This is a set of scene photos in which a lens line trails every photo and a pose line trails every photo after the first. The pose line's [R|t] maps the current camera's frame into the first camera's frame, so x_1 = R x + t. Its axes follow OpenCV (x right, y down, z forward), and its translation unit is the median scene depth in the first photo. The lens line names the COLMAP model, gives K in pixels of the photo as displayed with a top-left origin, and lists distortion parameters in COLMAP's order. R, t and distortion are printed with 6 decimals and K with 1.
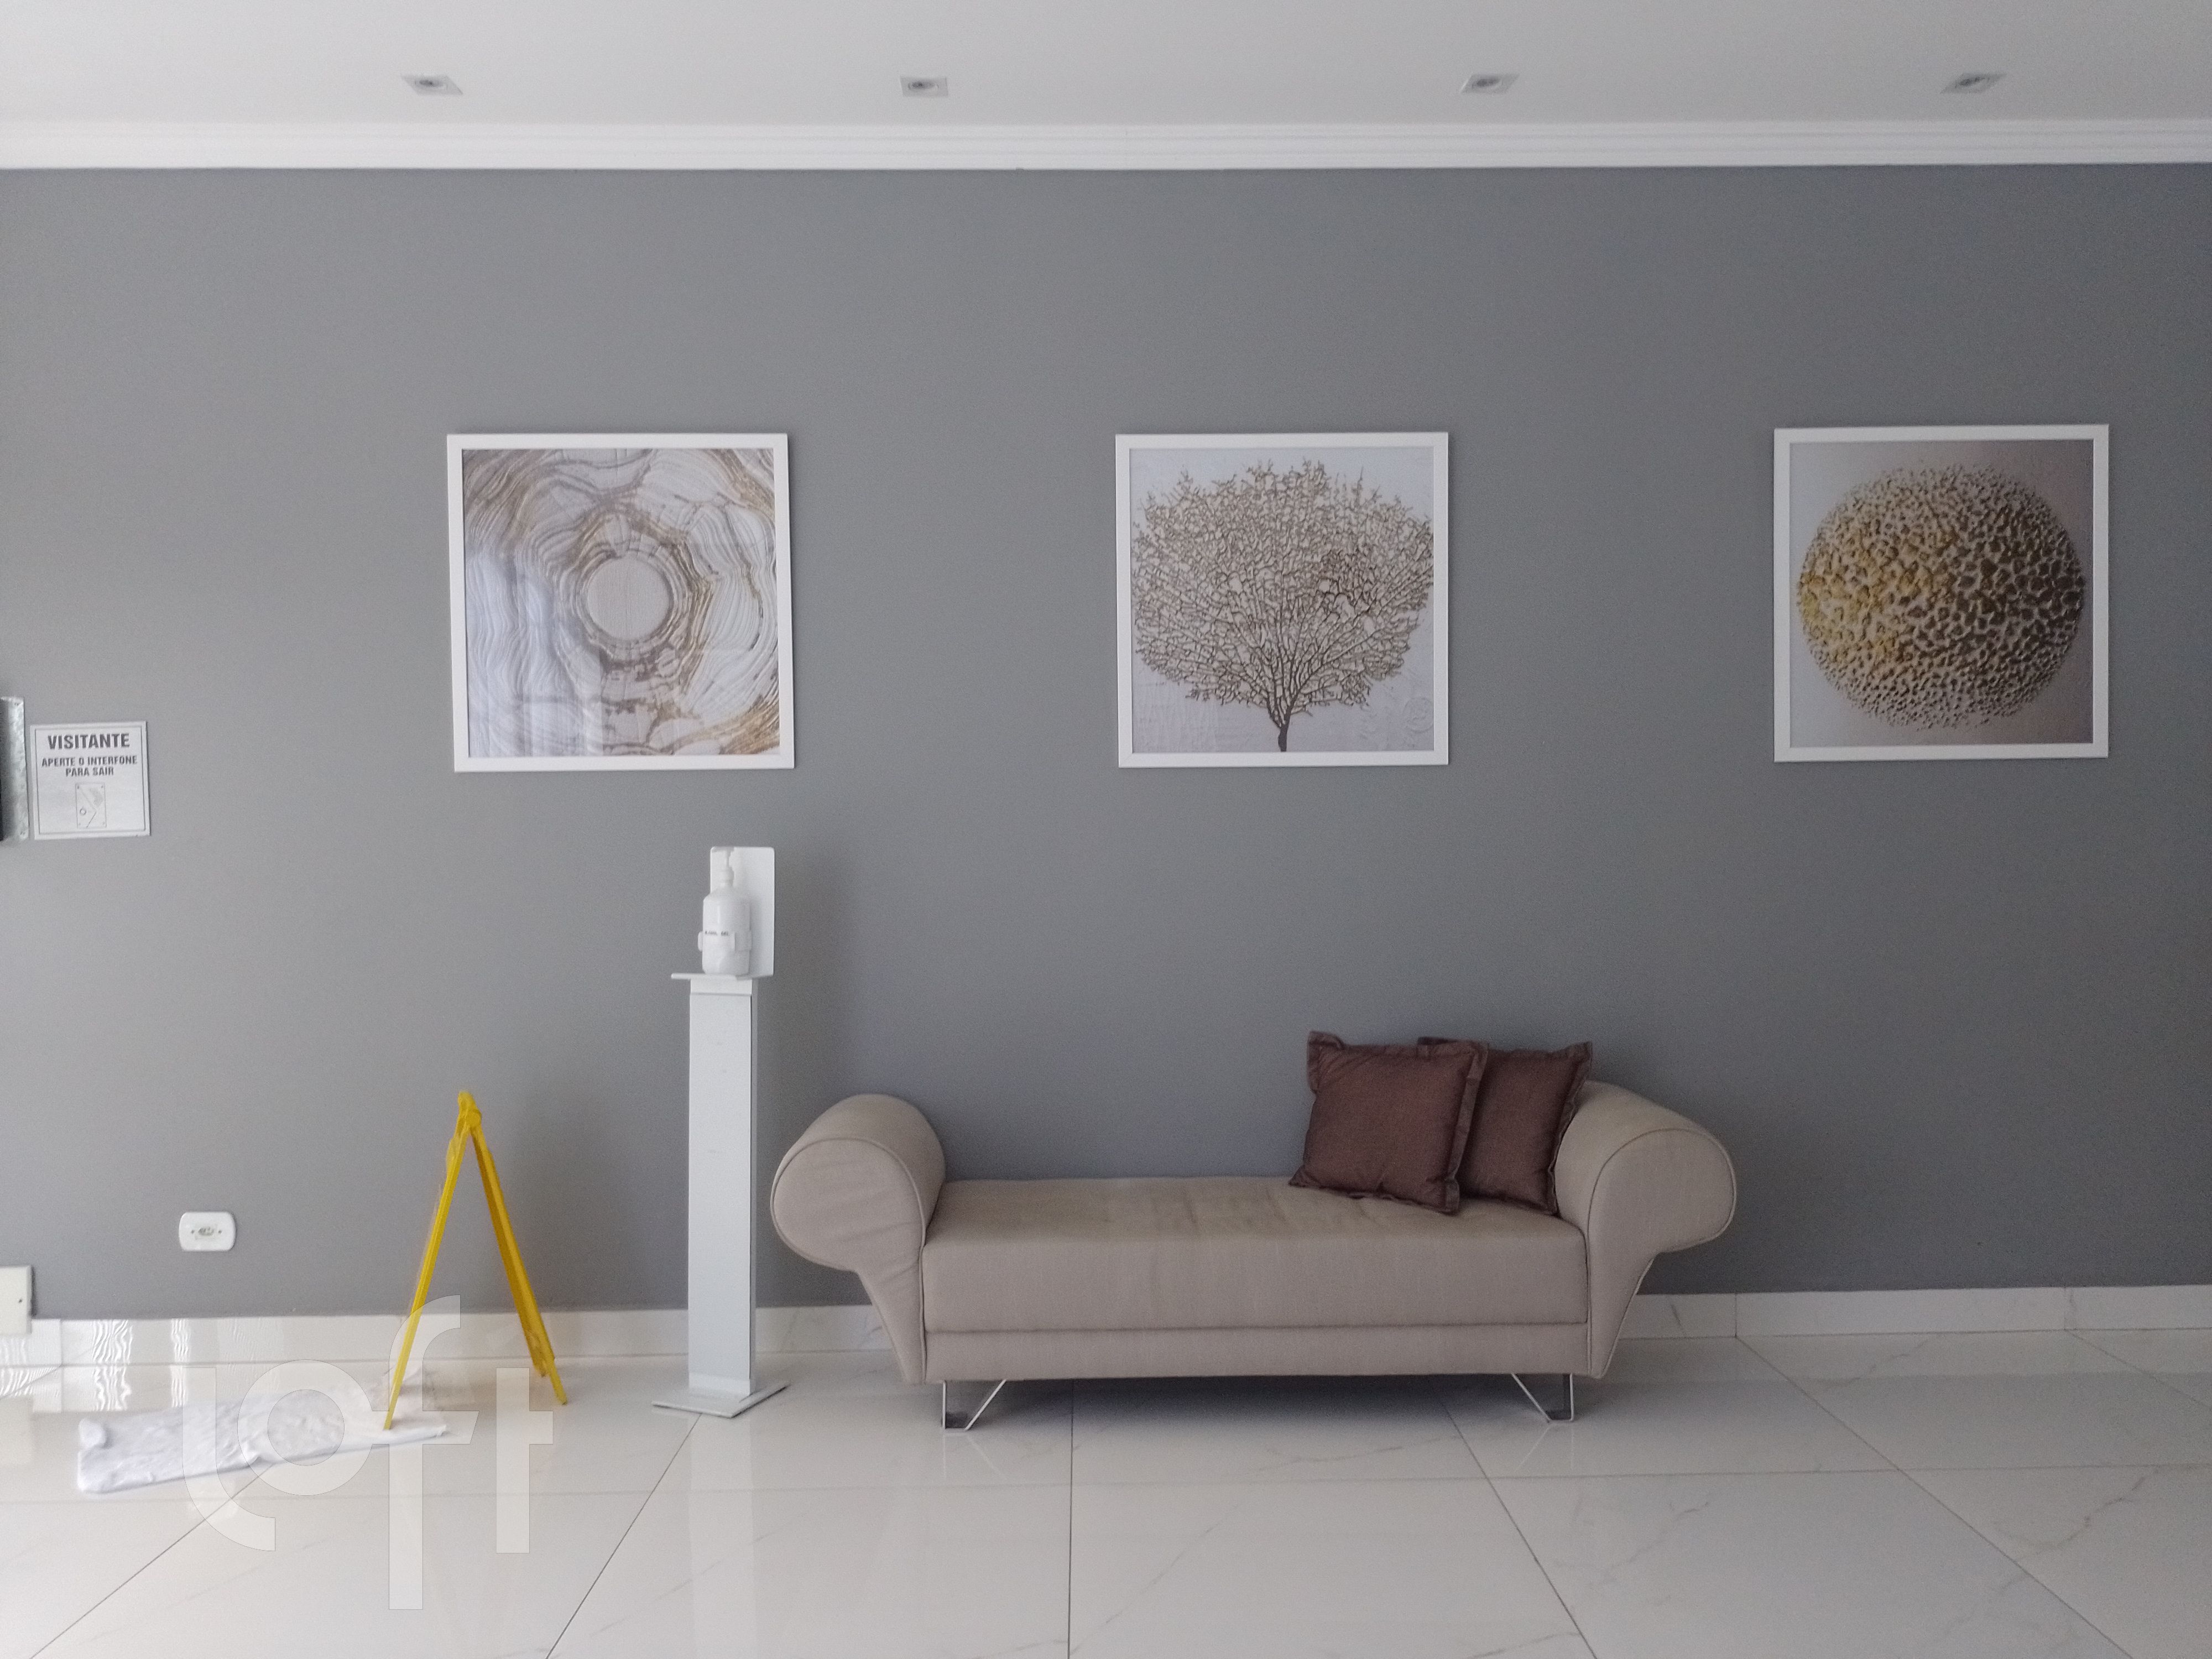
lens RADIAL K [[1656.0, 0, 1107.1], [0, 1656.0, 841.5], [0, 0, 1]] dist [0.041050, -0.039203]
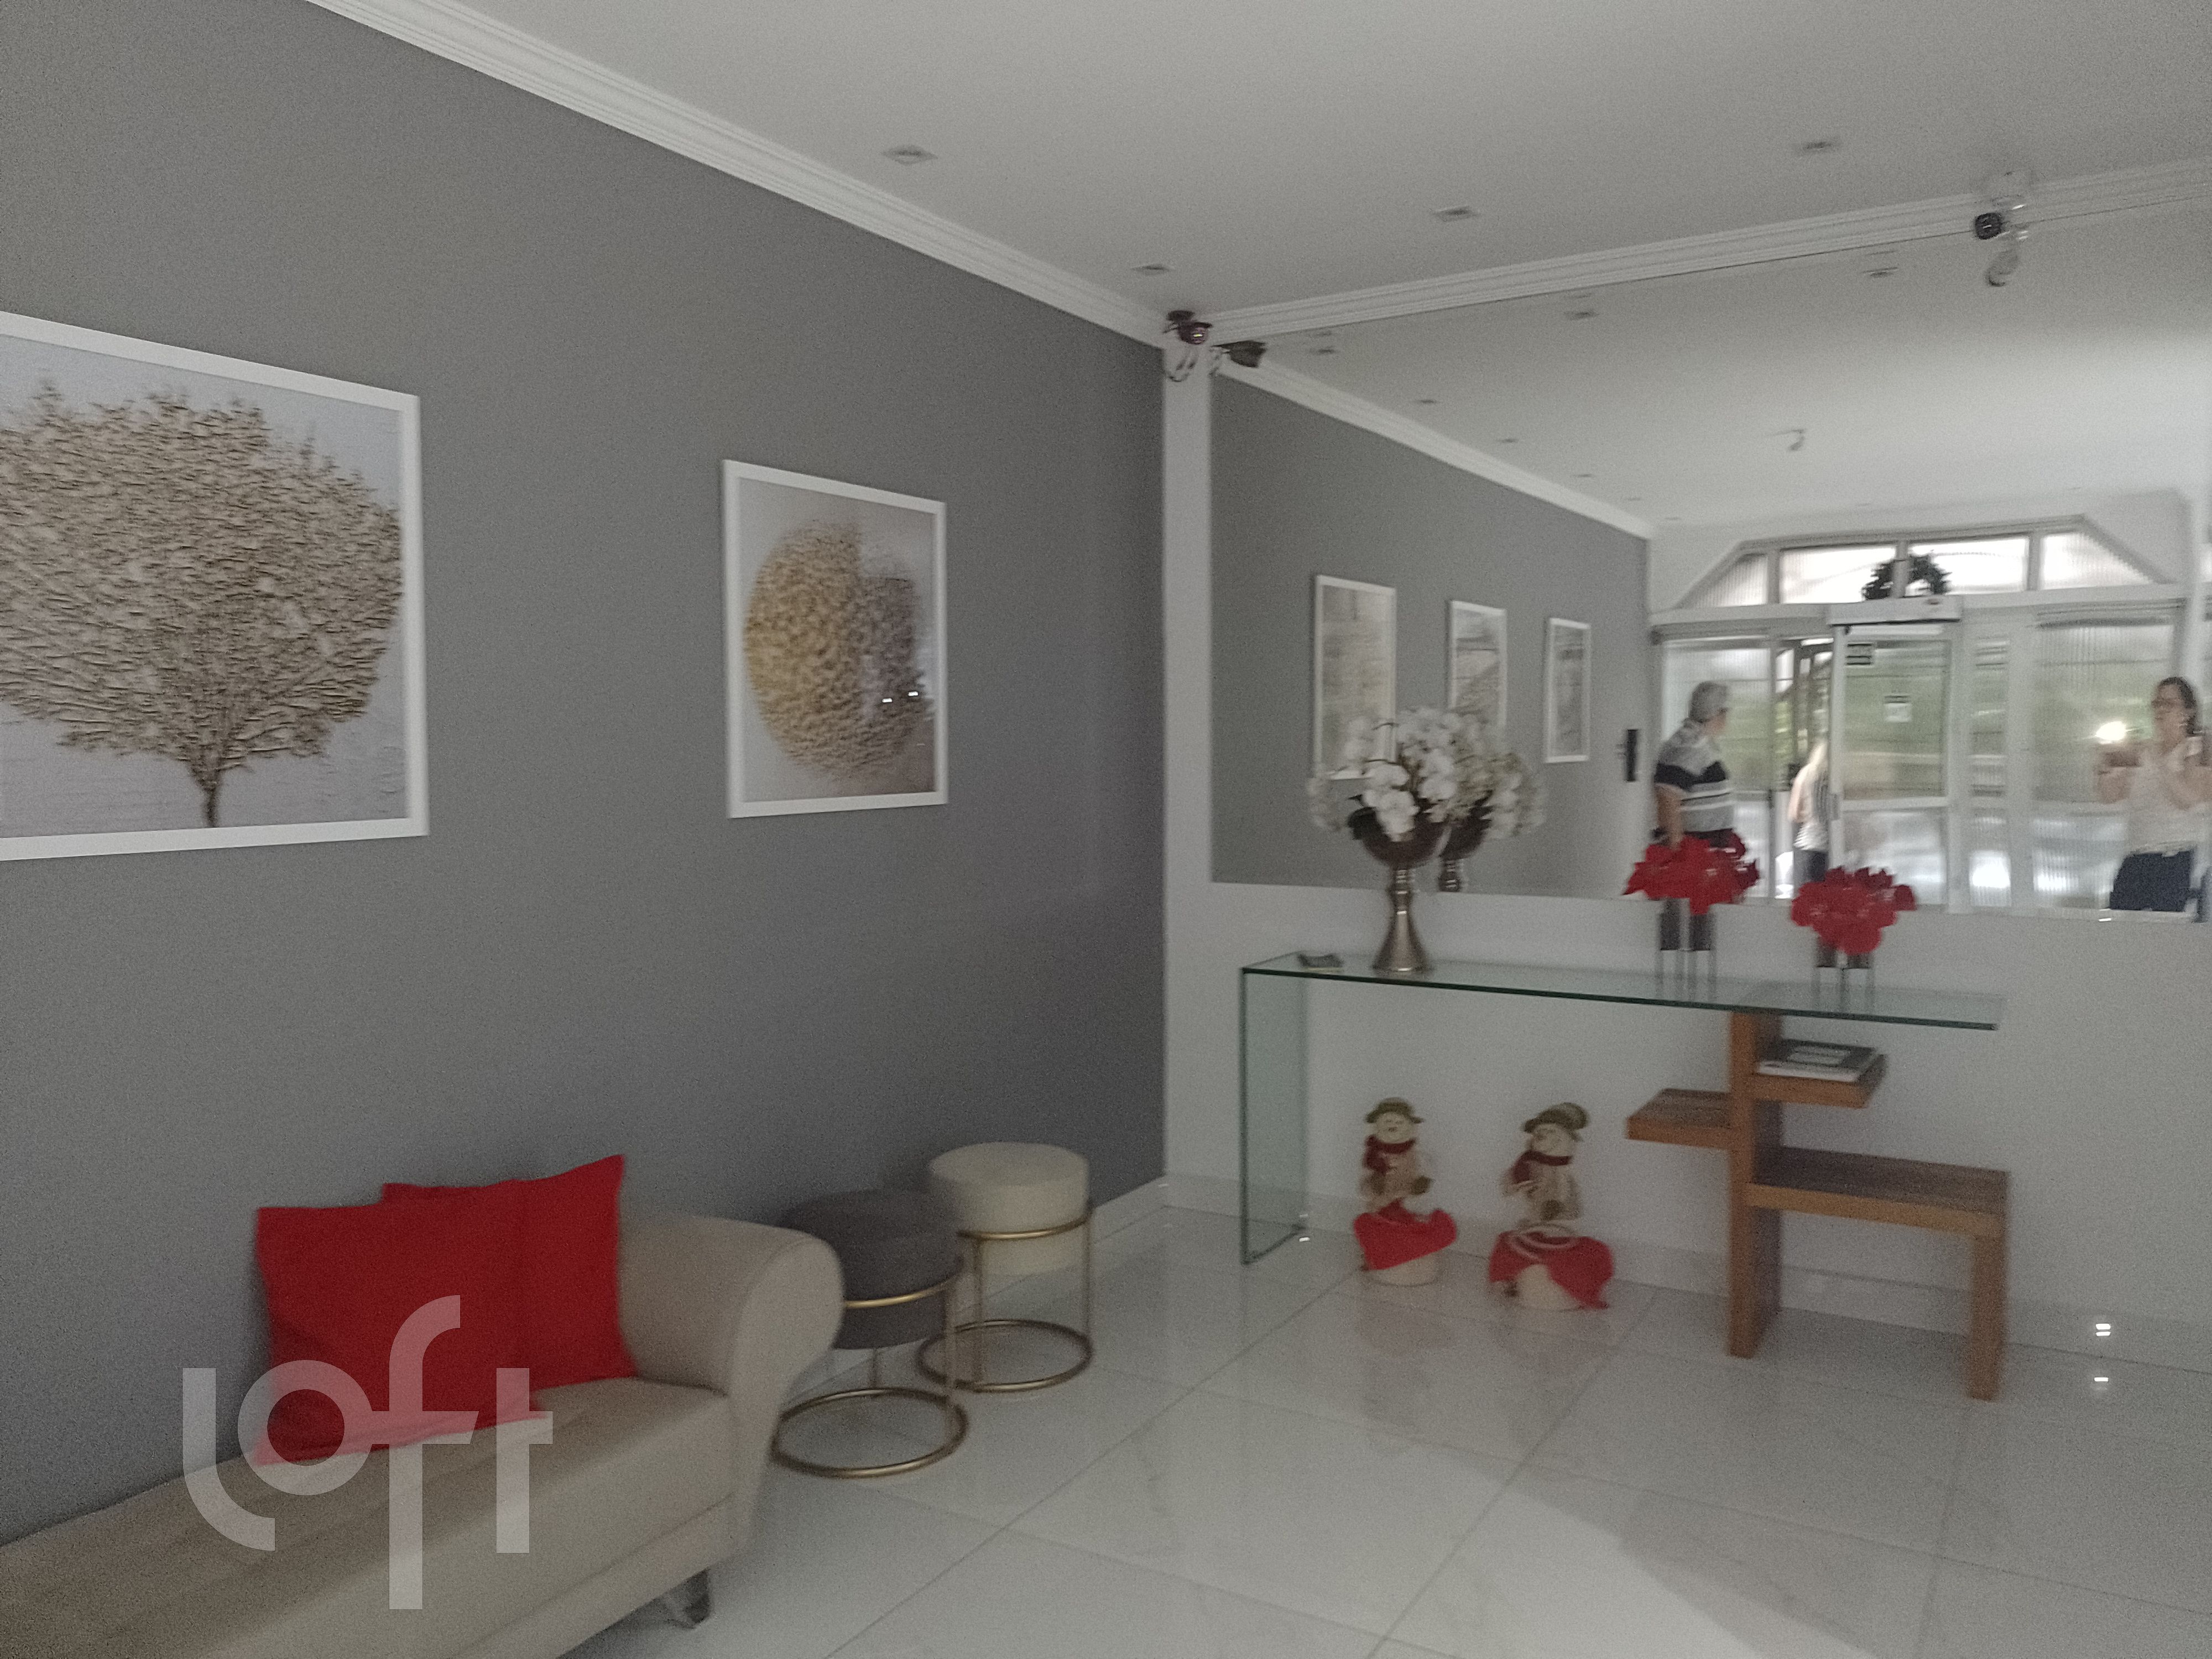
lens RADIAL K [[1656.0, 0, 1100.4], [0, 1656.0, 835.4], [0, 0, 1]] dist [0.041050, -0.039203]
pose [[0.535045, -0.039258, 0.843911, -0.274298], [0.010210, 0.999147, 0.040006, -0.073974], [-0.844762, -0.012789, 0.534990, 0.331576]]
